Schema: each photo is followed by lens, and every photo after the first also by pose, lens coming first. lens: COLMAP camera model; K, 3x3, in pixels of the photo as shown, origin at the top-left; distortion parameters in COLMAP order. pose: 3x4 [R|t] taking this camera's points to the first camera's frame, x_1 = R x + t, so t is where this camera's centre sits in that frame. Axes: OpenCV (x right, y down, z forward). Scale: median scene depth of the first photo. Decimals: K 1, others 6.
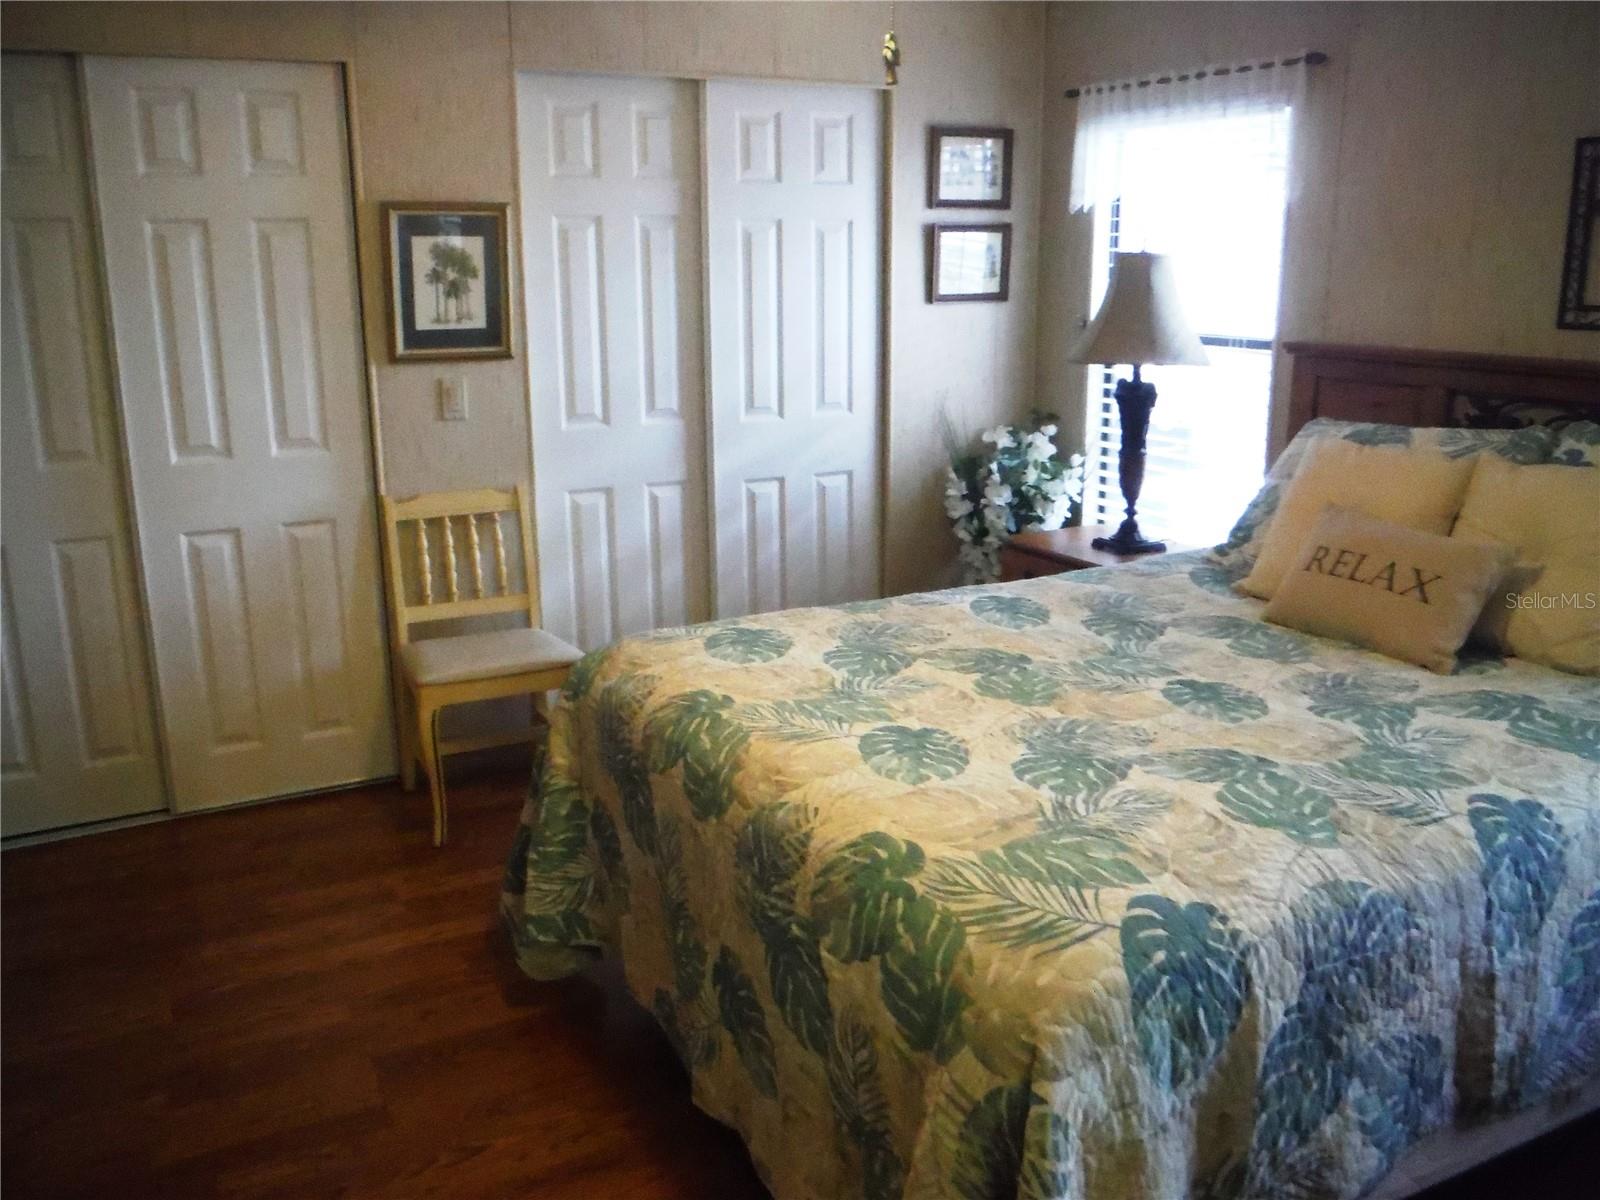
lens RADIAL K [[1360.6, 0, 804.9], [0, 1360.6, 602.0], [0, 0, 1]] dist [-0.057736, 0.035250]
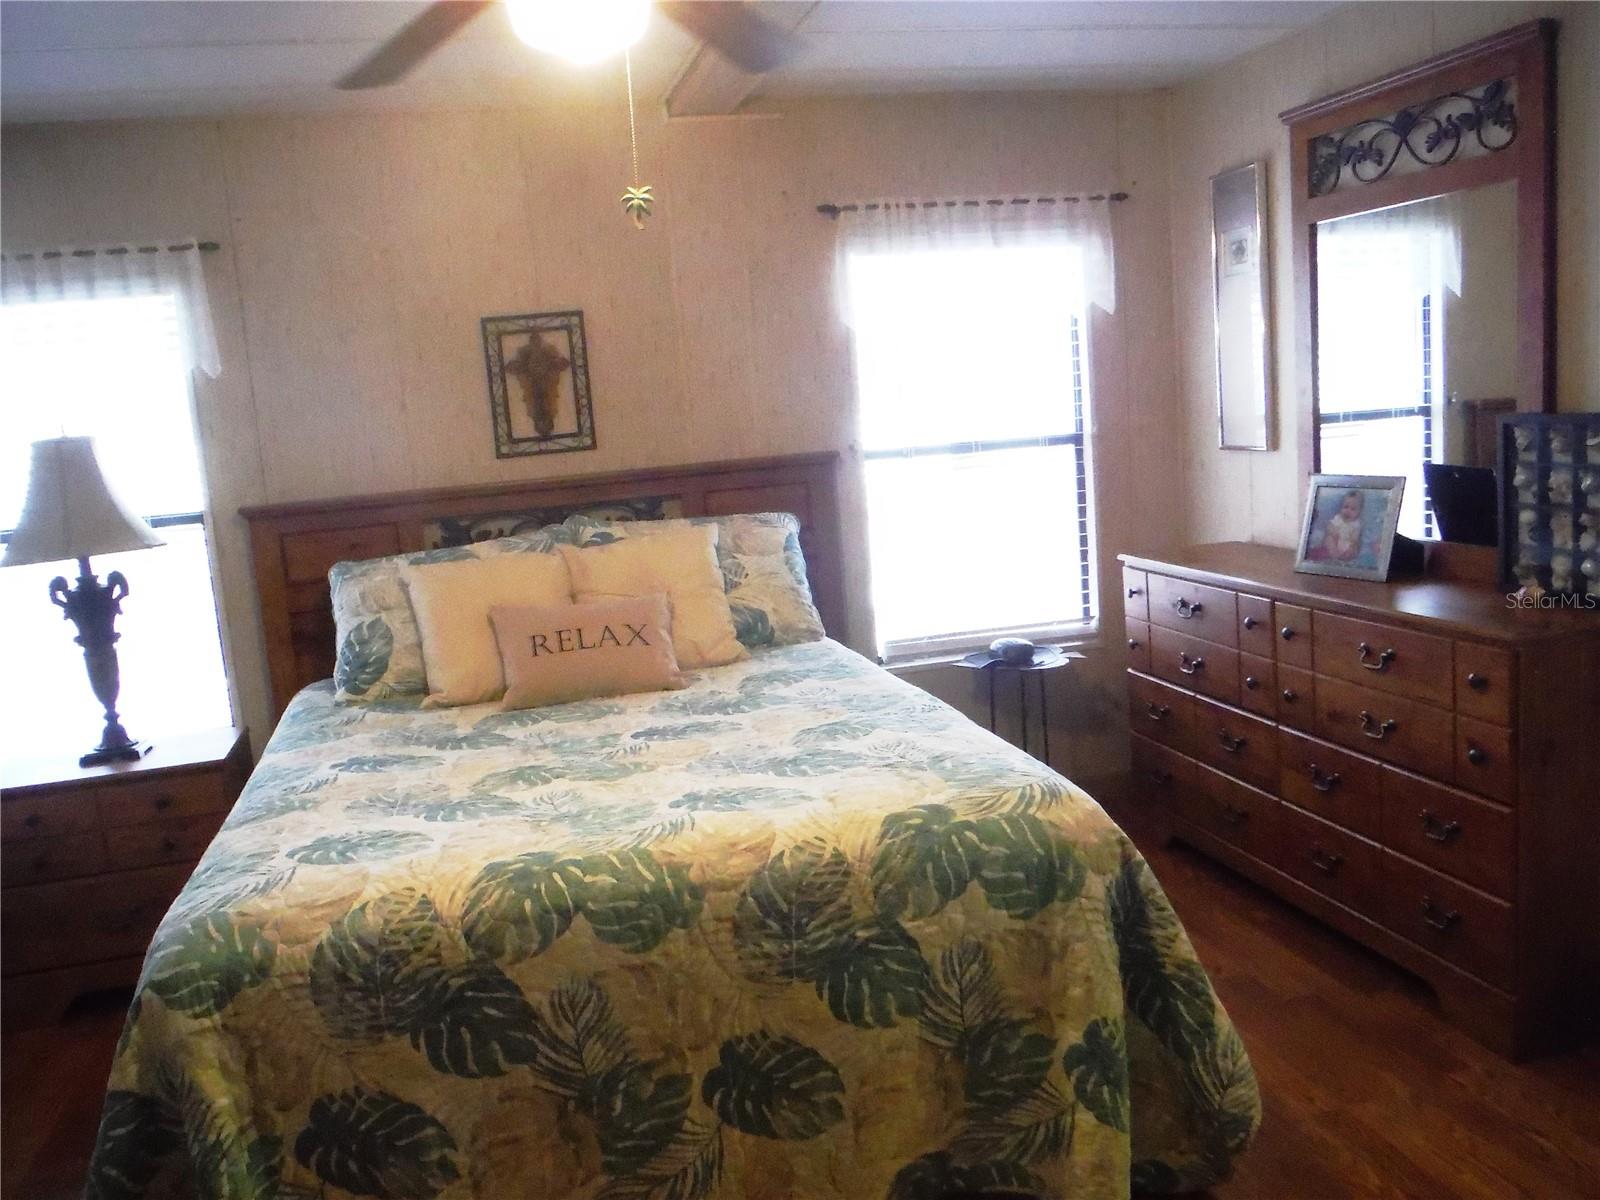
lens RADIAL K [[1360.6, 0, 800.8], [0, 1360.6, 613.1], [0, 0, 1]] dist [-0.057736, 0.035250]
pose [[0.244964, -0.166228, 0.955176, -0.536412], [0.319230, 0.944086, 0.082428, -0.063075], [-0.915470, 0.284729, 0.284332, 0.324041]]
